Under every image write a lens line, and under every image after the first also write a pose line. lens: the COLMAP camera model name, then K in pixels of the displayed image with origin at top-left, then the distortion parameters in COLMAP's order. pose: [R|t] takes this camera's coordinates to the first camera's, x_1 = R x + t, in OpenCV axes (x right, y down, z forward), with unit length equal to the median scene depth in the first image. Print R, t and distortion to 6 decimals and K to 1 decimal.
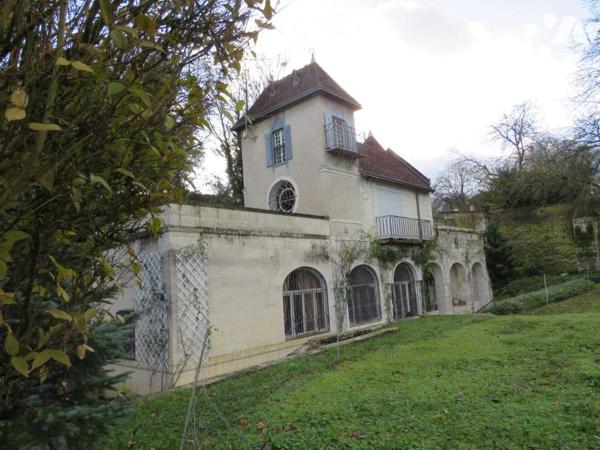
lens RADIAL K [[426.1, 0, 297.7], [0, 426.1, 228.3], [0, 0, 1]] dist [-0.034314, 0.024142]
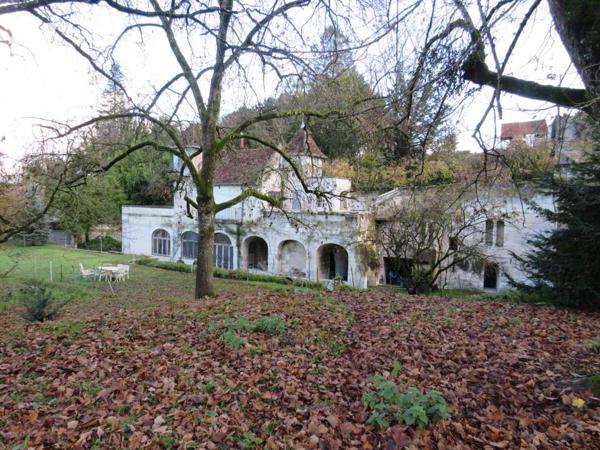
lens RADIAL K [[426.1, 0, 299.9], [0, 426.1, 223.2], [0, 0, 1]] dist [-0.034314, 0.024142]
pose [[0.184767, 0.117636, -0.975717, 1.484973], [0.082561, 0.987443, 0.134684, -0.119319], [0.979308, -0.105441, 0.172735, 0.792891]]
